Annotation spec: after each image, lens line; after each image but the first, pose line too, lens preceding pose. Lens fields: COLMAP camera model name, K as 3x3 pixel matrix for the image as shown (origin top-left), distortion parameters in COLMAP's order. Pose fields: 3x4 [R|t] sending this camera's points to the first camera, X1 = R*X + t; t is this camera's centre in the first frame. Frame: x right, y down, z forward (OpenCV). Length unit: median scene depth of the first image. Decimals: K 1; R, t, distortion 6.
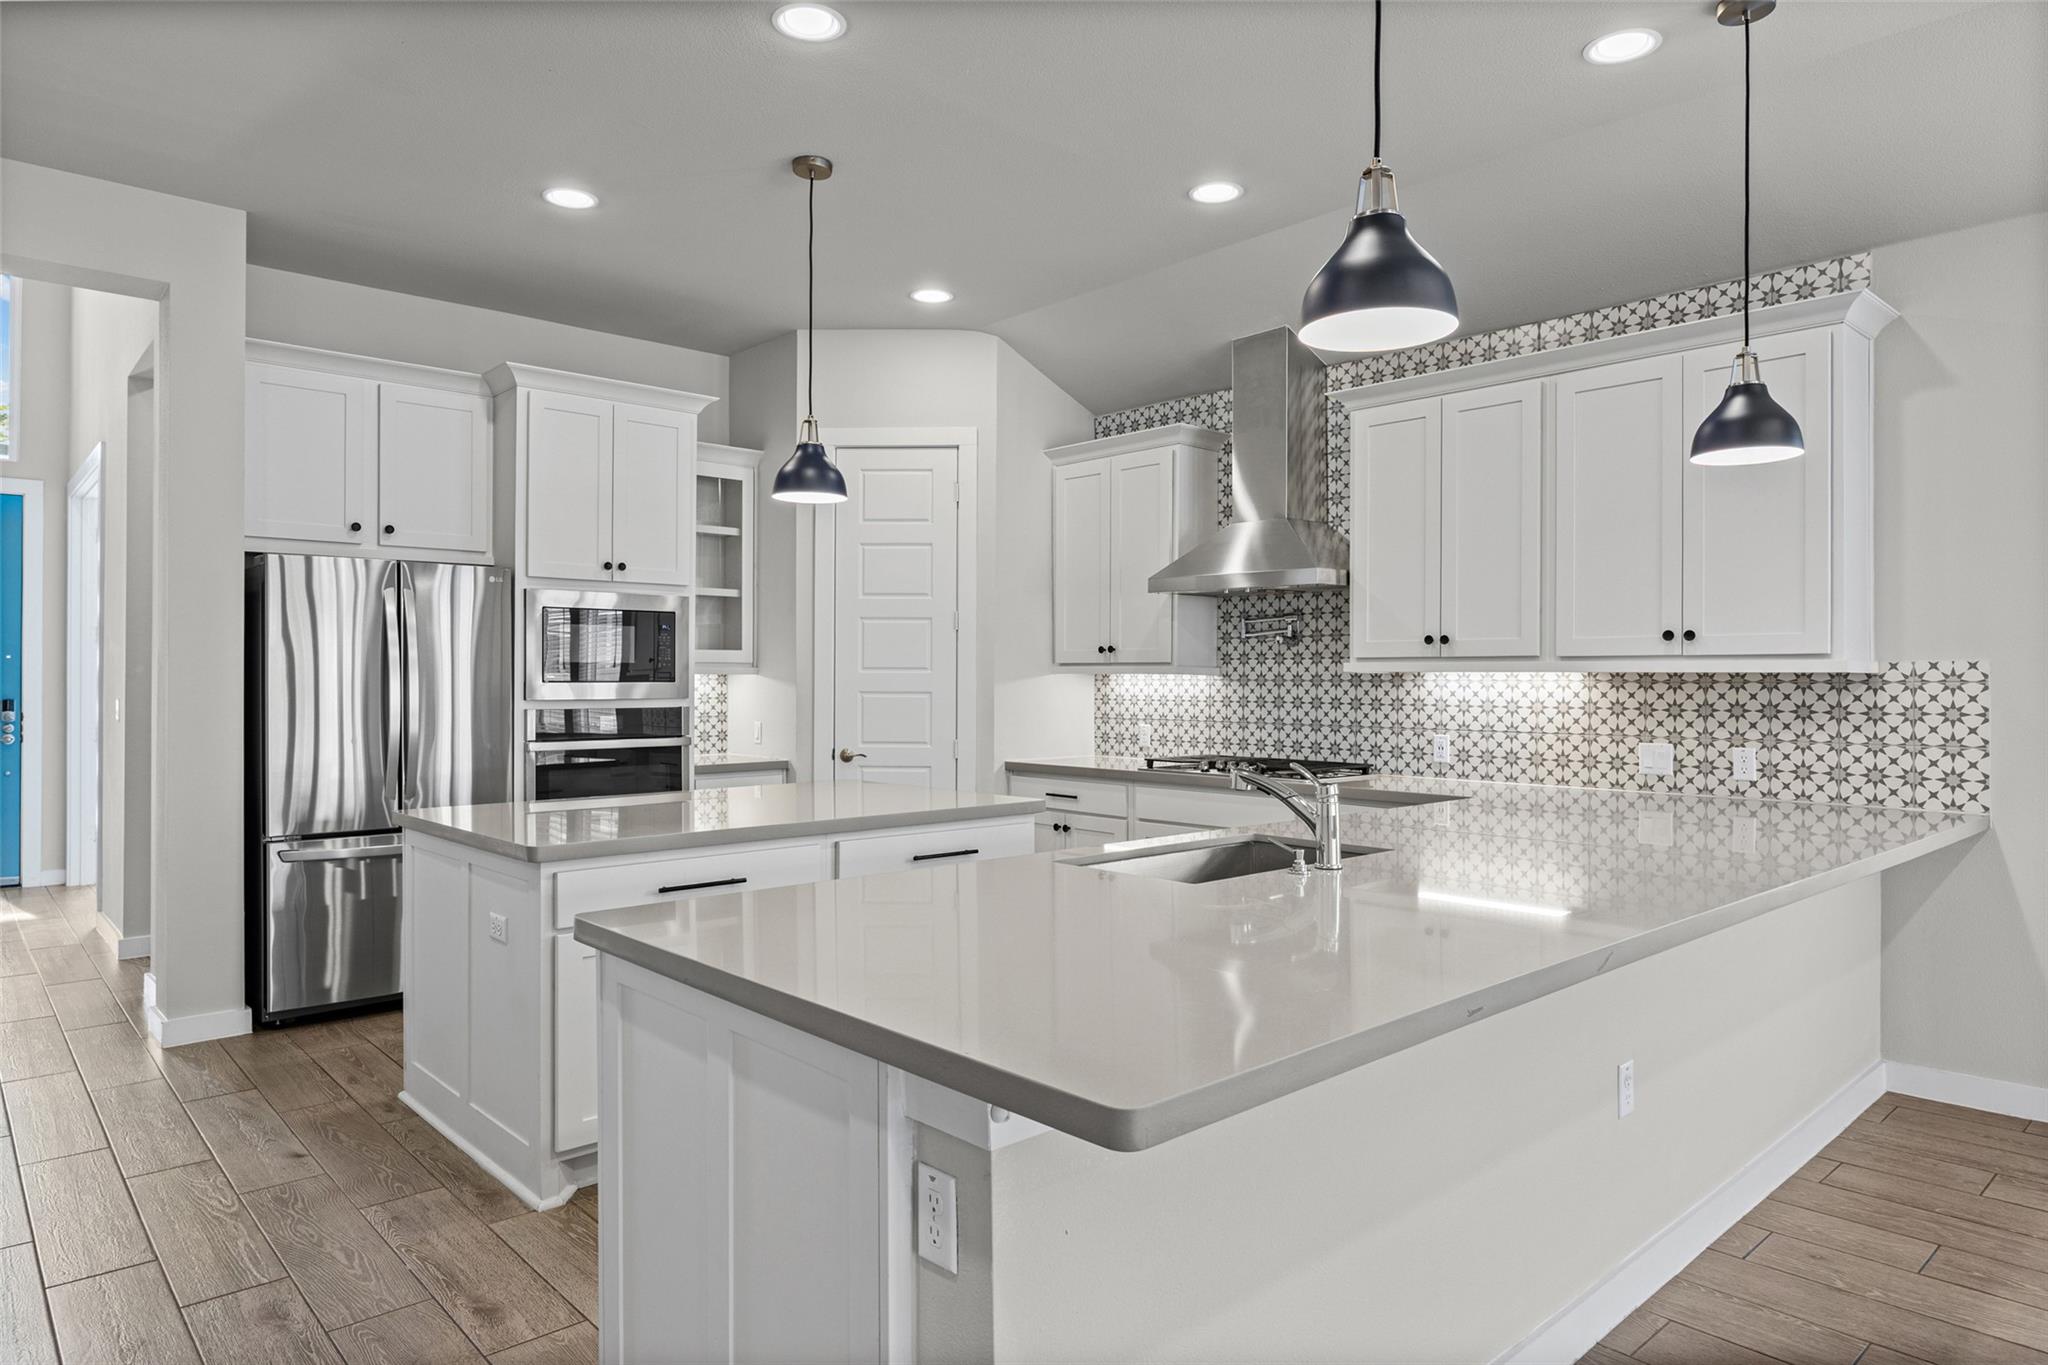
lens RADIAL K [[1232.3, 0, 1023.8], [0, 1232.3, 670.8], [0, 0, 1]] dist [-0.000072, -0.000239]
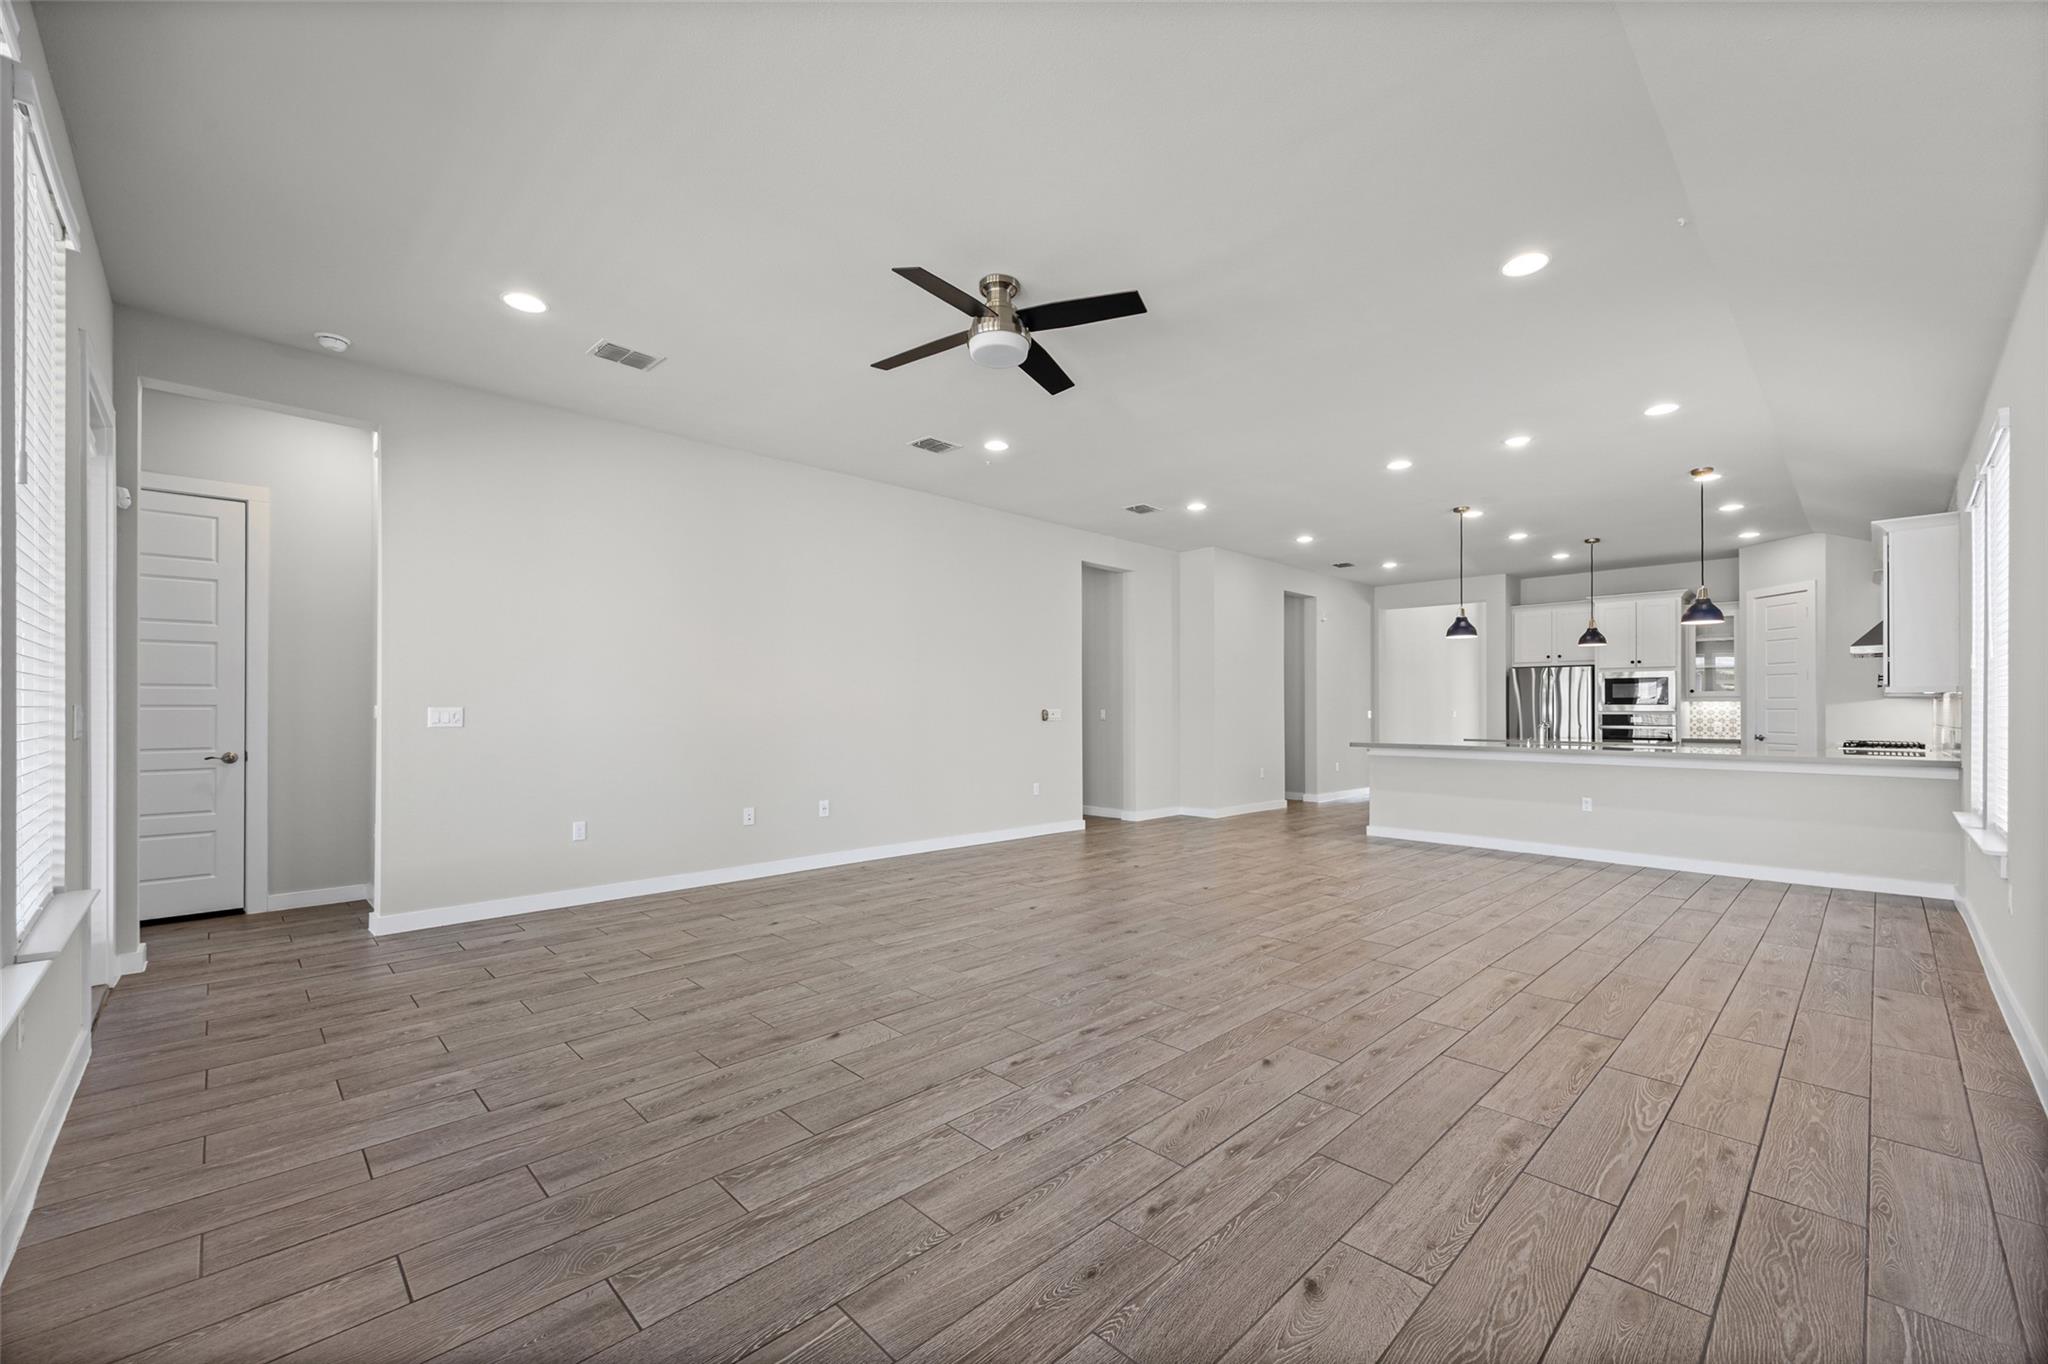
lens RADIAL K [[824.5, 0, 1023.7], [0, 824.5, 704.2], [0, 0, 1]] dist [0.002123, 0.000261]
pose [[0.025033, -0.010578, -0.999631, 1.679615], [0.001634, 0.999943, -0.010540, 0.029300], [0.999685, -0.001369, 0.025049, -0.454579]]
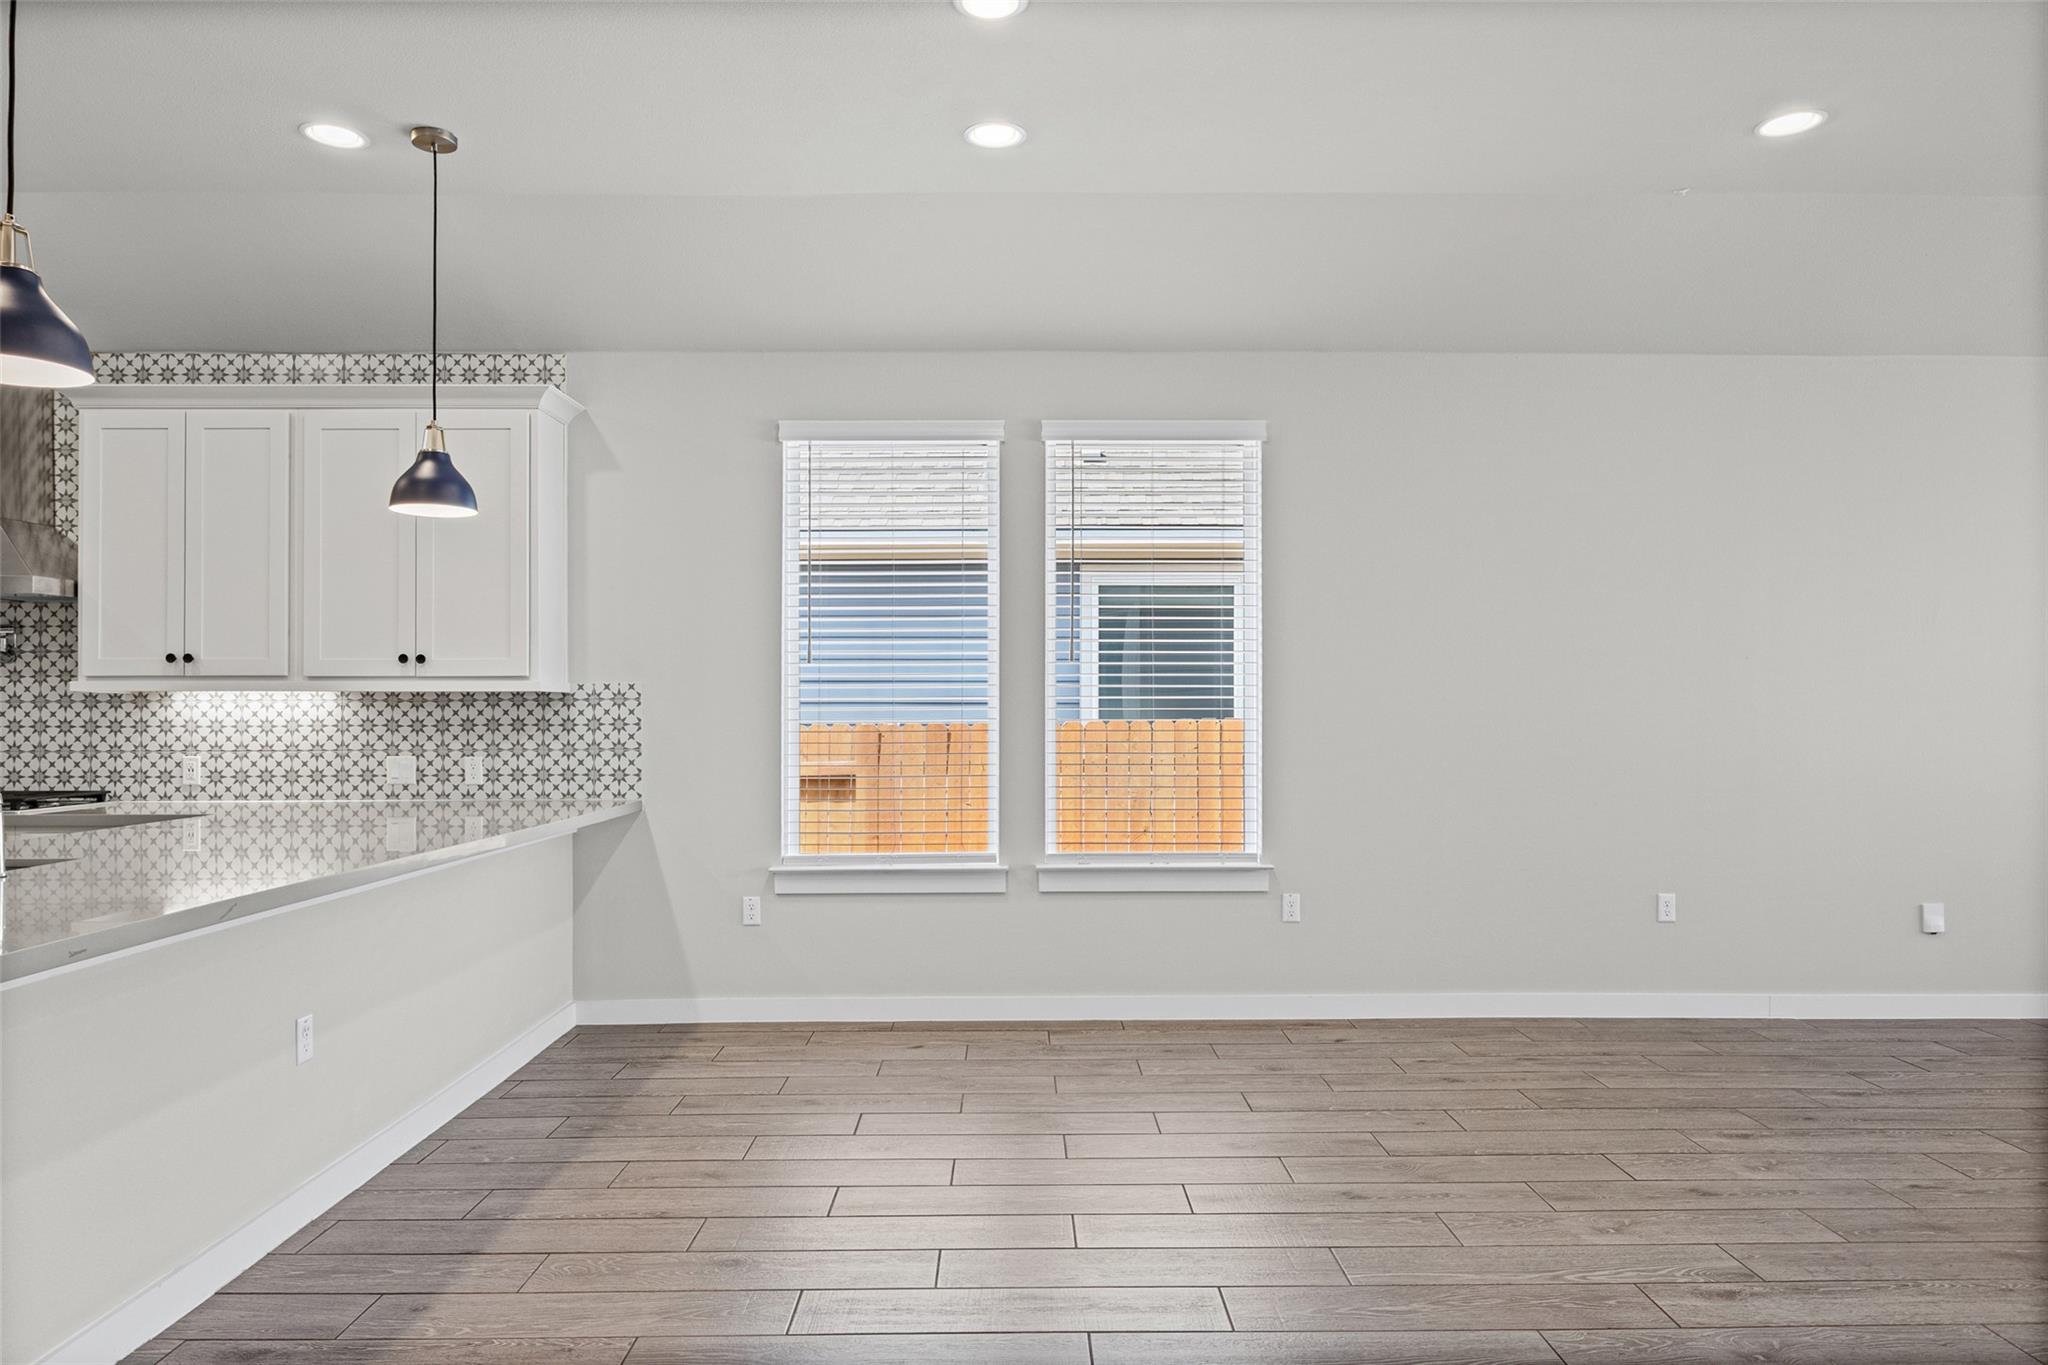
lens RADIAL K [[1315.6, 0, 1022.0], [0, 1315.6, 703.9], [0, 0, 1]] dist [-0.000080, -0.000479]
pose [[0.670538, -0.001991, 0.741873, 0.008407], [-0.000006, 0.999996, 0.002689, 0.008254], [-0.741875, -0.001807, 0.670535, -0.197448]]
